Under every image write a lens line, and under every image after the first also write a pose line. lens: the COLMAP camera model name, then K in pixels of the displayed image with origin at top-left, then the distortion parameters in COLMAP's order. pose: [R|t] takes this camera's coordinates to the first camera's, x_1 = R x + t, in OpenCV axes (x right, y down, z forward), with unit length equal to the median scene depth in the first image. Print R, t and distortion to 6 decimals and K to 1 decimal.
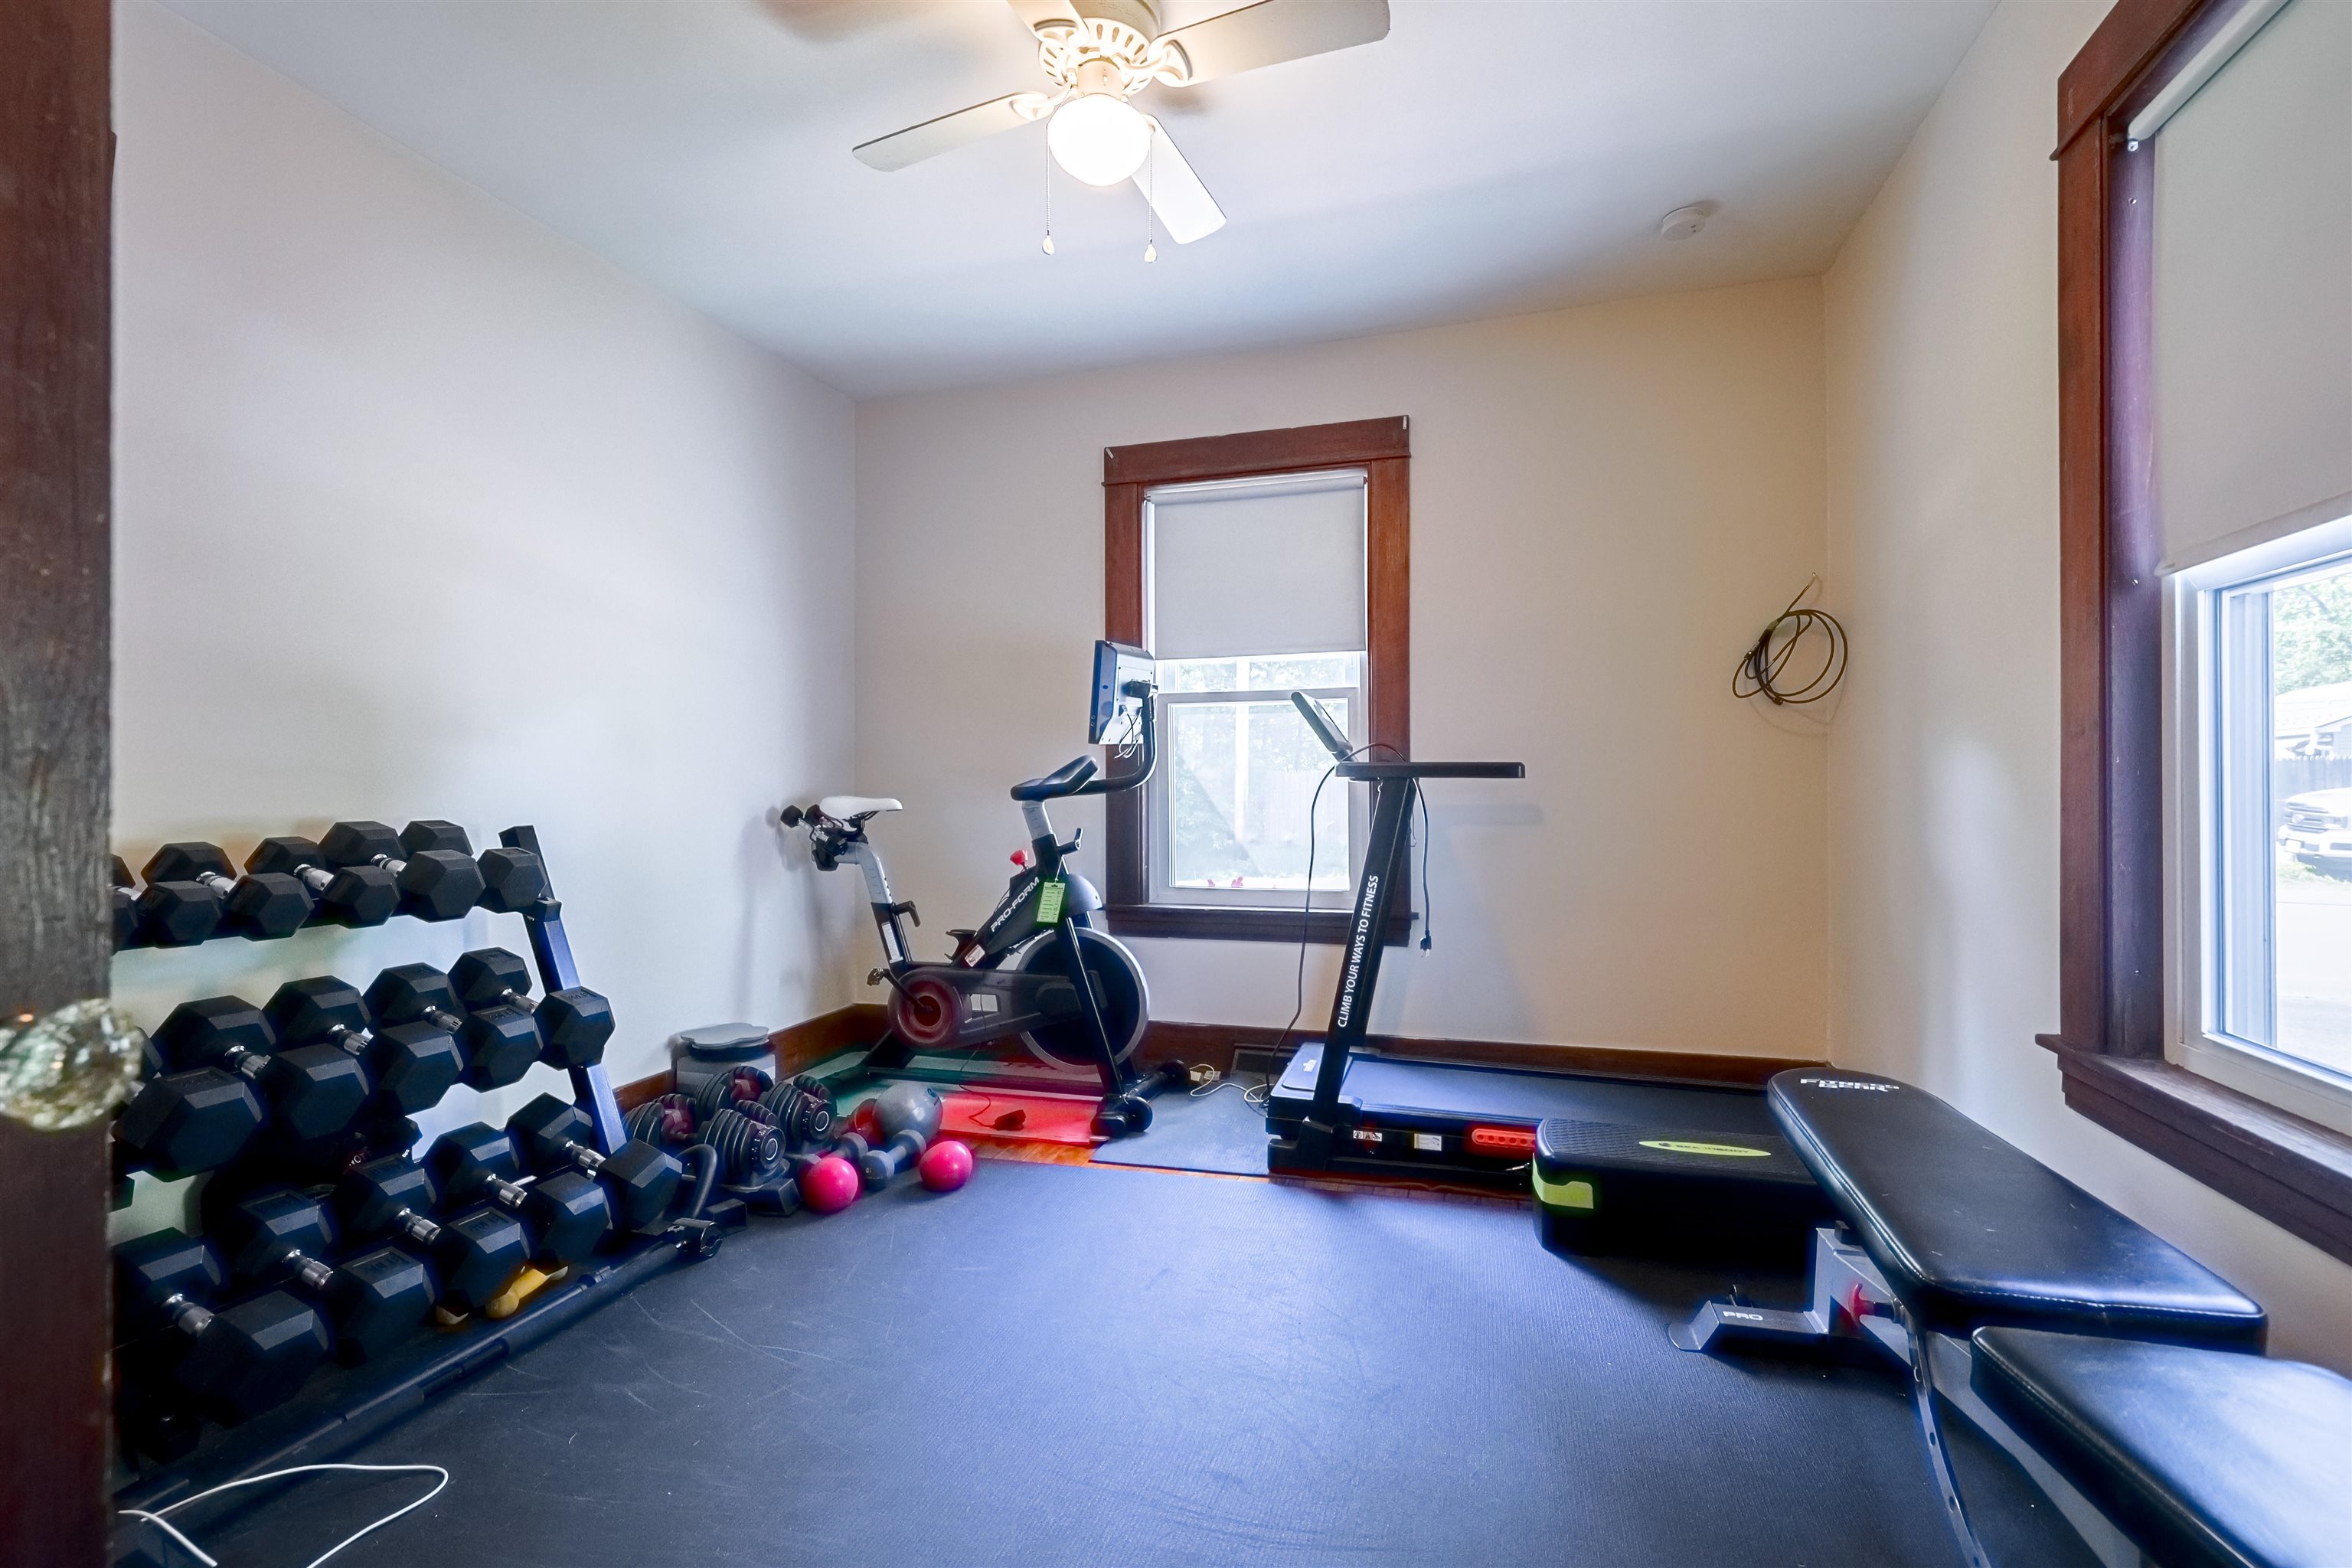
lens RADIAL K [[1007.2, 0, 1185.5], [0, 1007.2, 791.2], [0, 0, 1]] dist [0.012191, 0.000217]
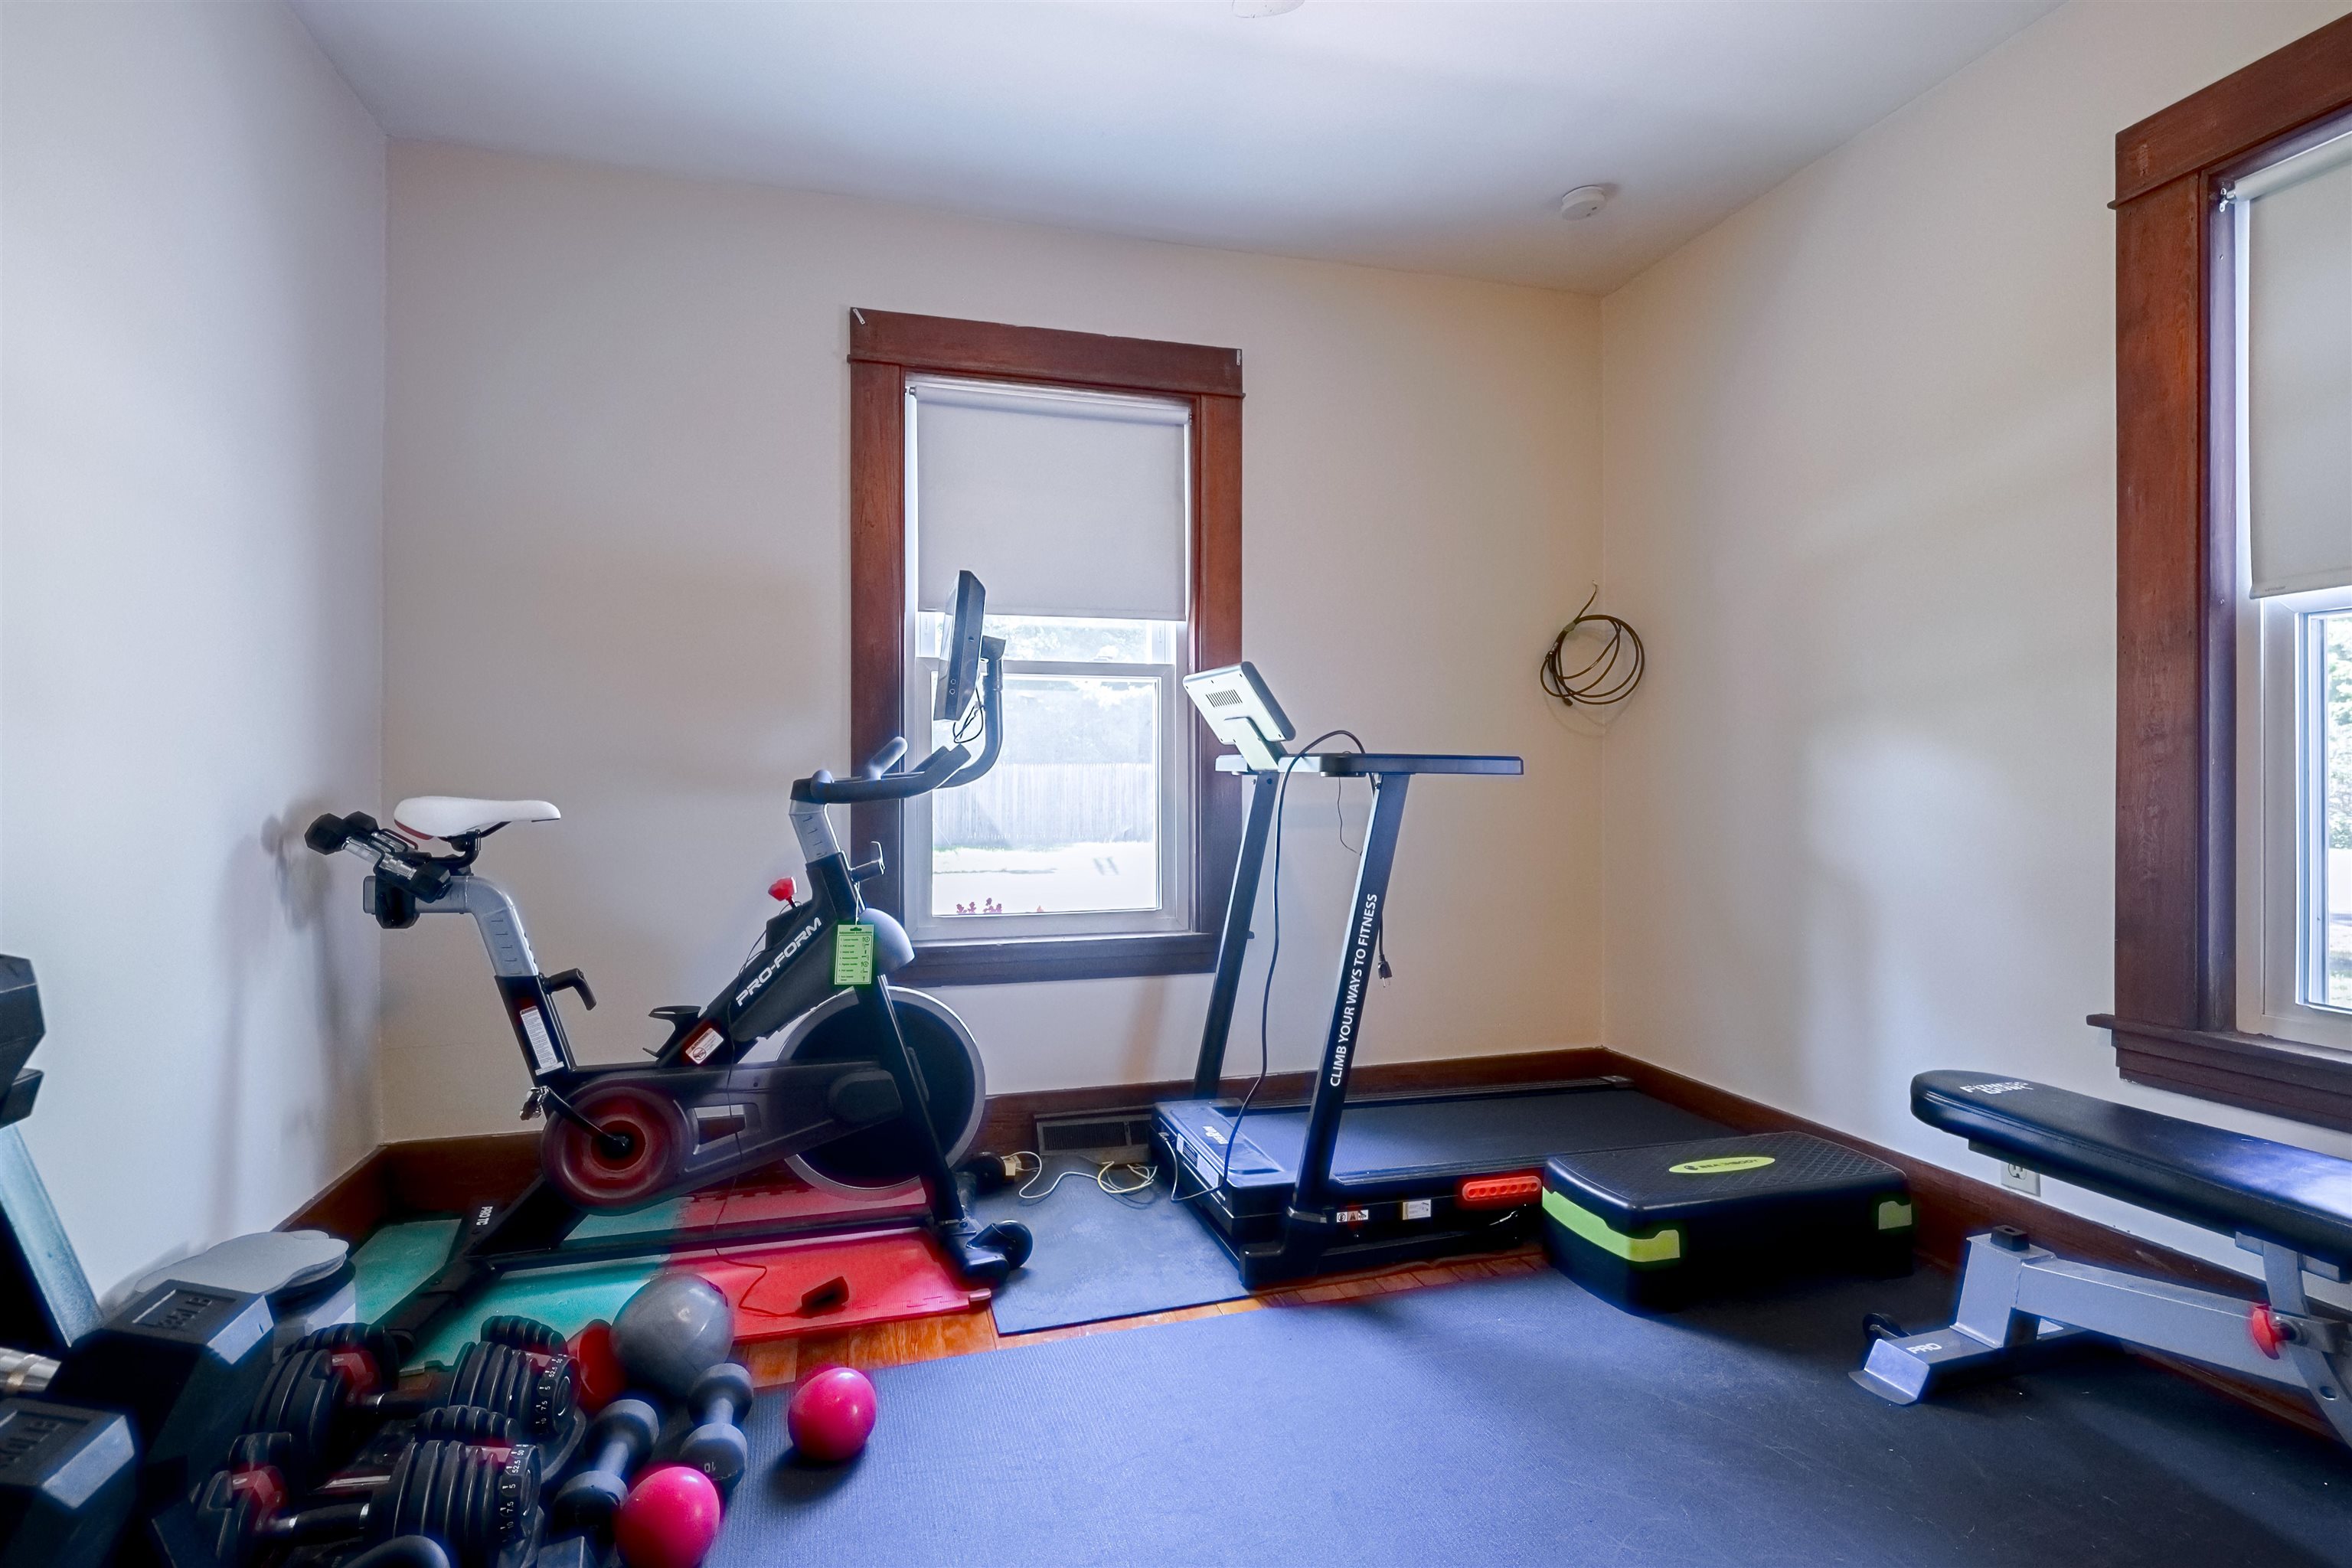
lens RADIAL K [[1045.9, 0, 1173.7], [0, 1045.9, 786.9], [0, 0, 1]] dist [-0.000327, 0.000201]
pose [[0.861425, 0.000931, 0.507884, -0.292281], [-0.000432, 0.999999, -0.001100, -0.000577], [-0.507885, 0.000728, 0.861425, 0.279714]]
